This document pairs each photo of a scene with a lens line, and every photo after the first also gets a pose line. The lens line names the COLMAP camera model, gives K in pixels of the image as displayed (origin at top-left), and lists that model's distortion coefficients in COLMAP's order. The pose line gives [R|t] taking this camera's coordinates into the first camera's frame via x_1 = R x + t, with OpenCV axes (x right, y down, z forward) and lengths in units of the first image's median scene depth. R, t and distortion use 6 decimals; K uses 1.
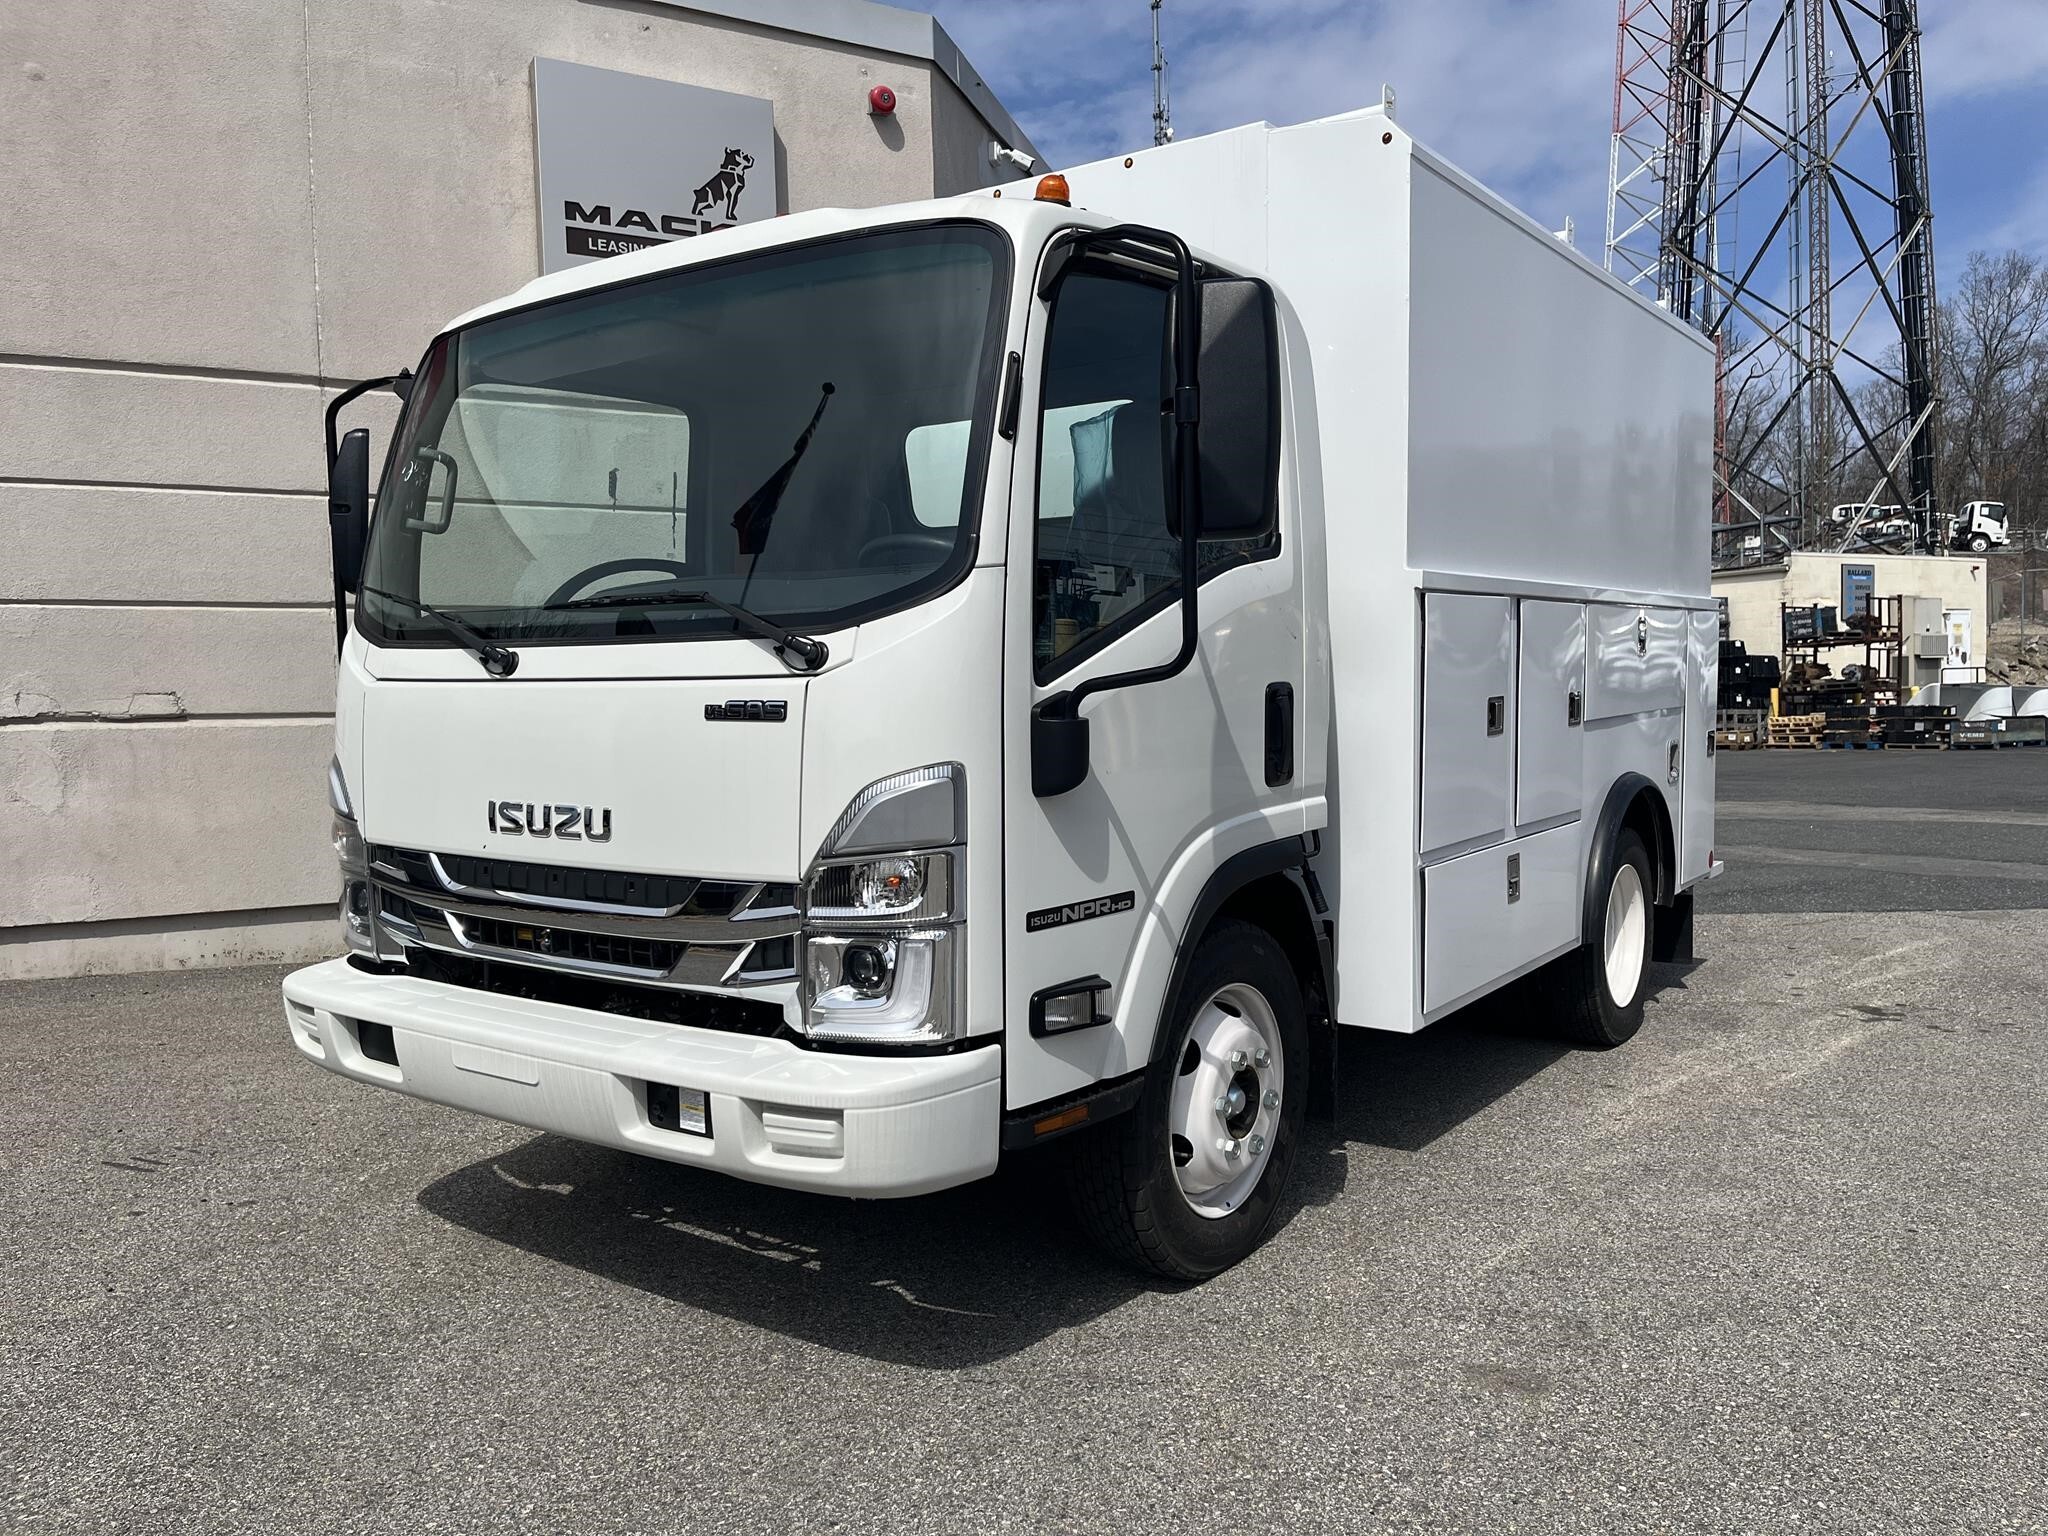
lens RADIAL K [[1561.9, 0, 1024.0], [0, 1561.9, 768.0], [0, 0, 1]] dist [0.131361, -0.000520]
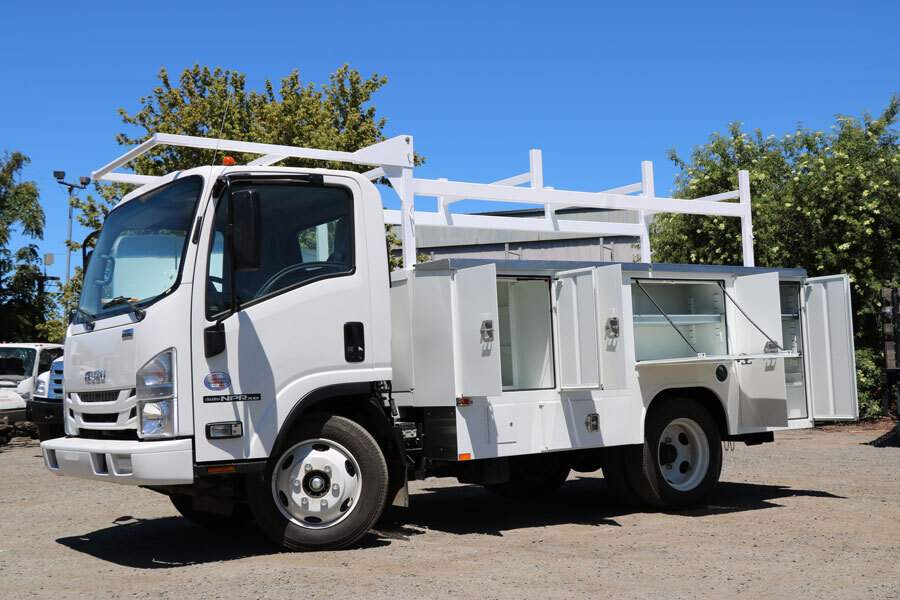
lens RADIAL K [[1168.5, 0, 450.0], [0, 1168.5, 300.0], [0, 0, 1]] dist [0.031391, 0.030321]
pose [[0.936156, -0.053261, -0.347528, 1.223588], [0.005602, 0.990593, -0.136725, 0.216561], [0.351541, 0.126049, 0.927648, -0.937557]]
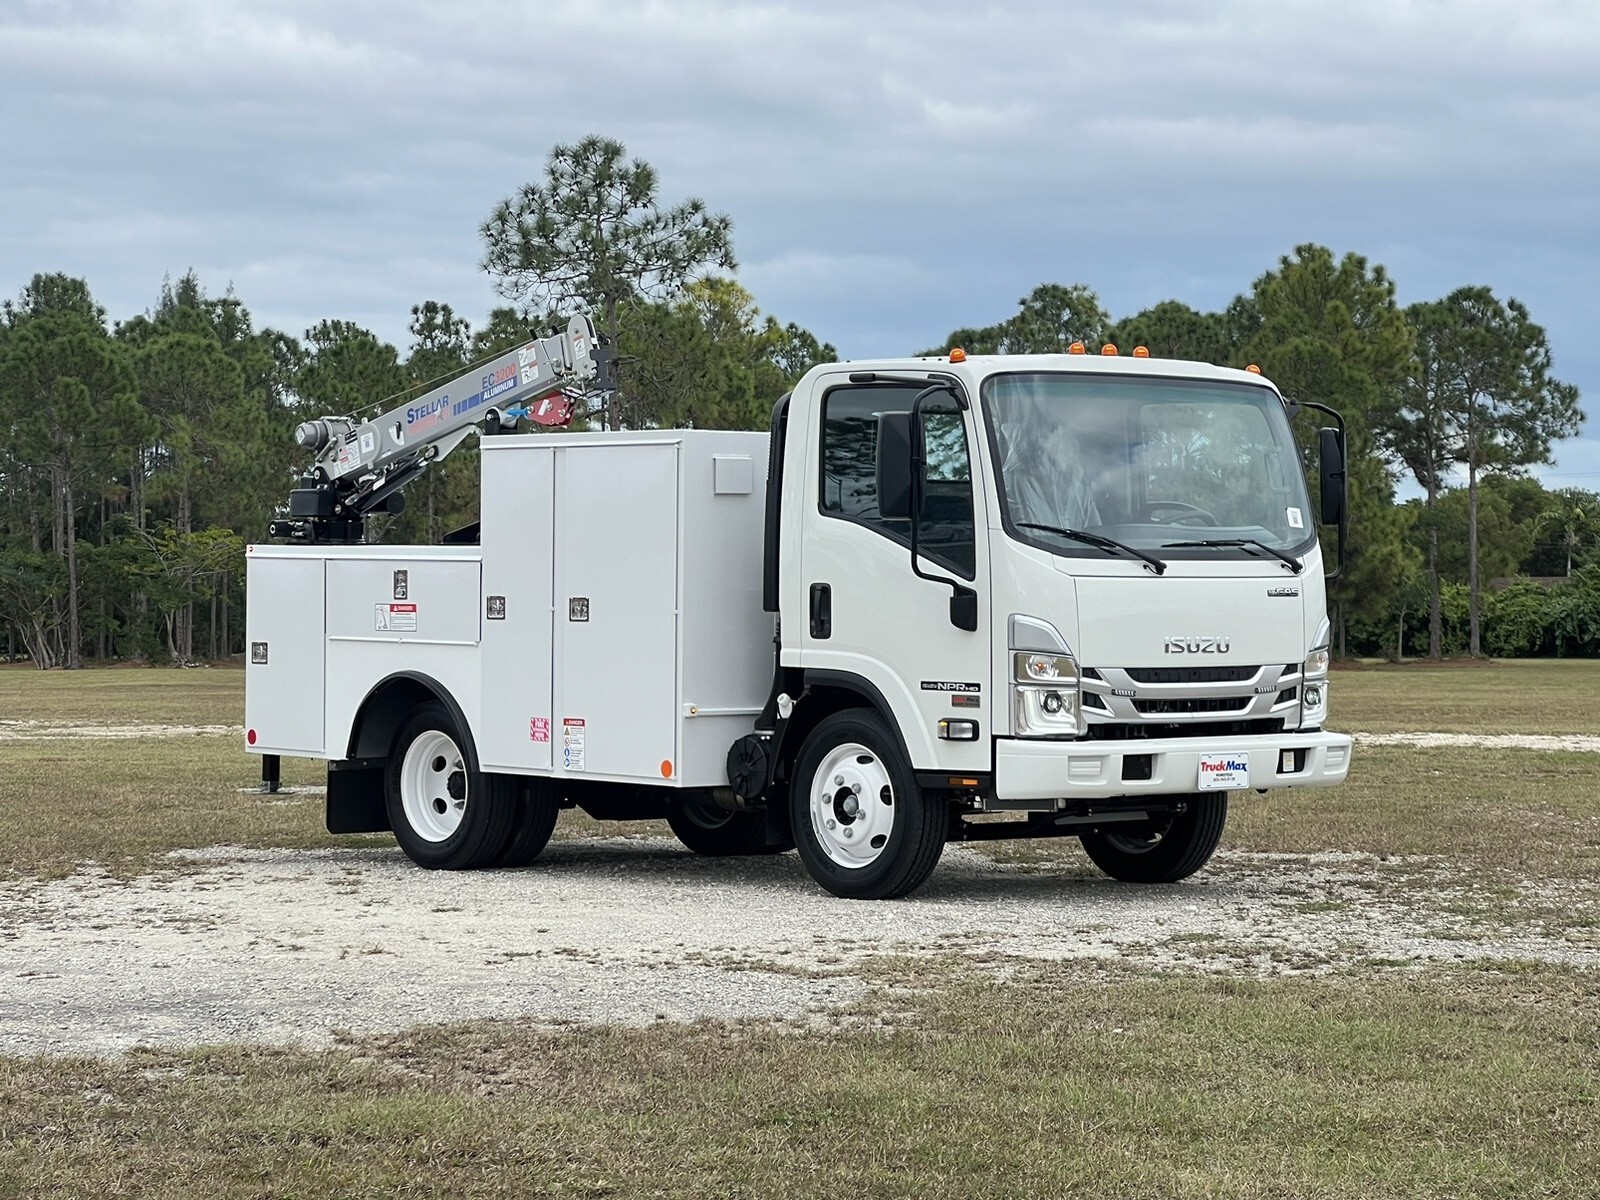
lens RADIAL K [[1220.2, 0, 800.0], [0, 1220.2, 600.0], [0, 0, 1]] dist [0.131361, -0.000520]
pose [[0.482430, -0.045355, 0.874760, -2.125918], [0.009920, 0.998877, 0.046320, -0.115906], [-0.875879, -0.013669, 0.482338, 0.733205]]
